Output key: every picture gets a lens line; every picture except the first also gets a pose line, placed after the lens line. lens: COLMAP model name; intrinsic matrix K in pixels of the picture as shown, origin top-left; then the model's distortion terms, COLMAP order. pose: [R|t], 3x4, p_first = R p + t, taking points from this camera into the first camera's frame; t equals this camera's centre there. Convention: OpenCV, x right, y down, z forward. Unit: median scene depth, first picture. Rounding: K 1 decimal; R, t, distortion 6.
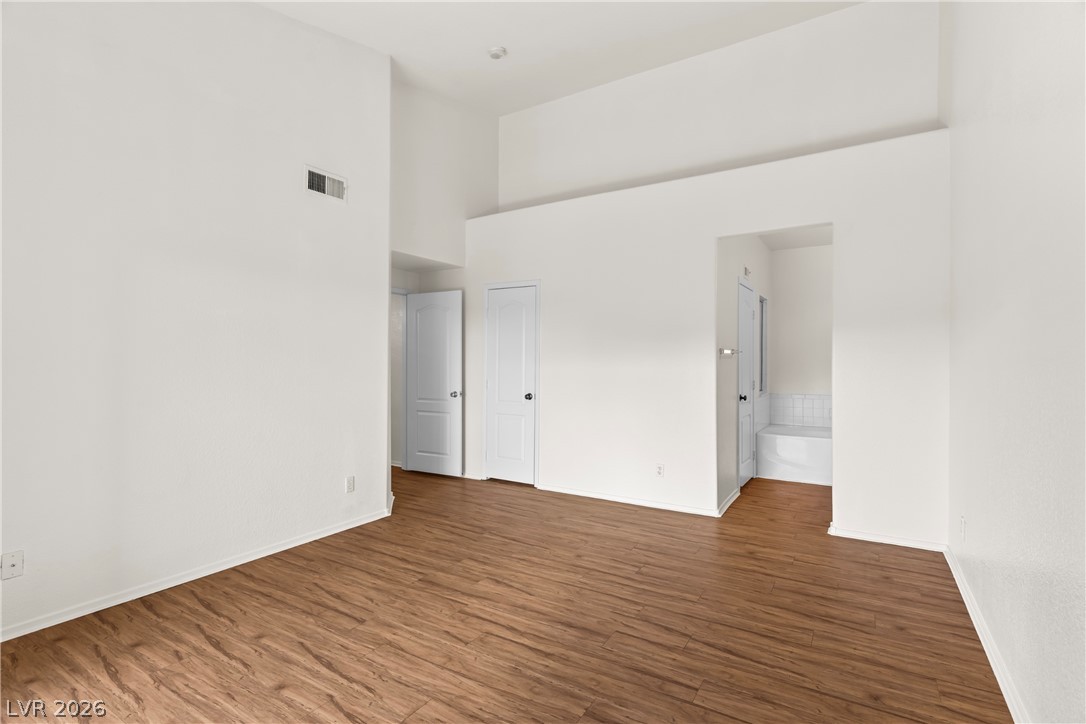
lens RADIAL K [[513.1, 0, 544.2], [0, 513.1, 357.7], [0, 0, 1]] dist [-0.001160, 0.002661]
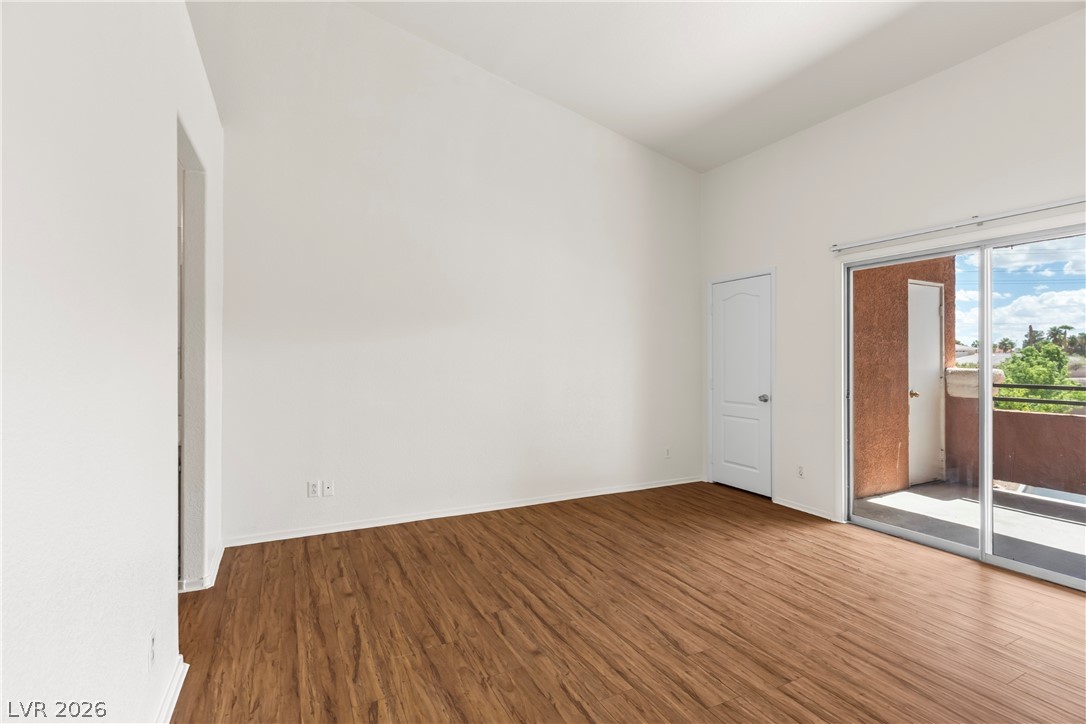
lens RADIAL K [[513.1, 0, 536.5], [0, 513.1, 358.8], [0, 0, 1]] dist [-0.001160, 0.002661]
pose [[-0.847026, -0.002613, 0.531545, -0.334452], [-0.006189, 0.999969, -0.004947, 0.010259], [-0.531515, -0.007480, -0.847016, 1.835950]]
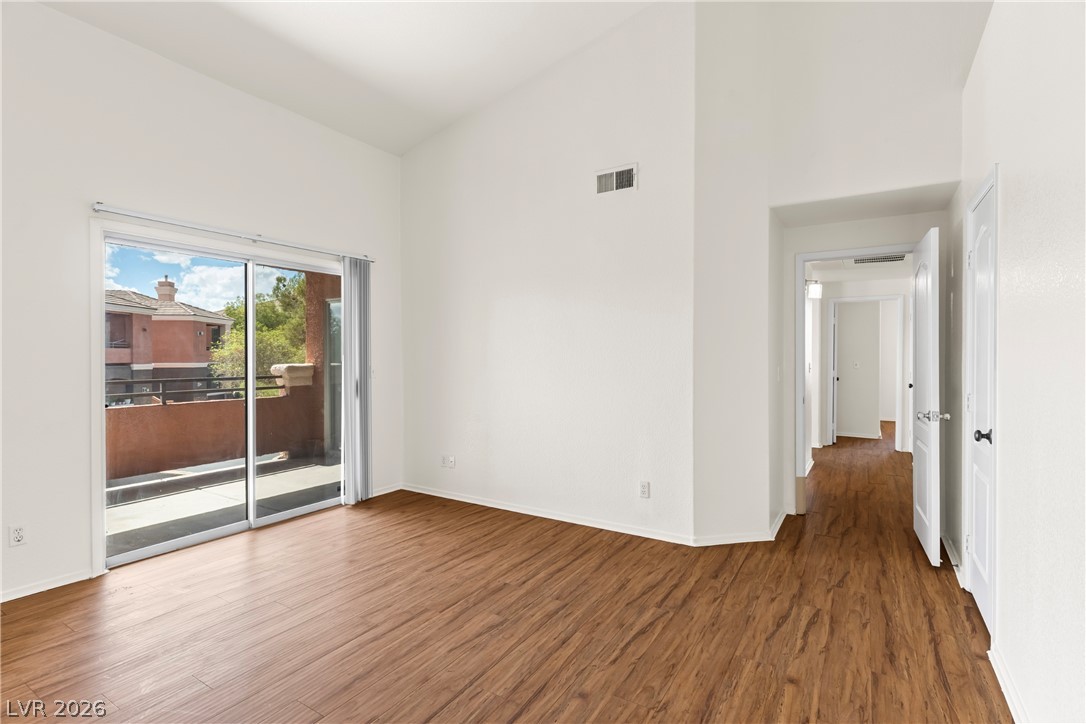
lens RADIAL K [[513.1, 0, 548.3], [0, 513.1, 363.9], [0, 0, 1]] dist [-0.001160, 0.002661]
pose [[-0.002962, 0.014362, -0.999892, 0.751571], [0.007776, 0.999867, 0.014339, 0.004444], [0.999965, -0.007732, -0.003074, 1.131880]]
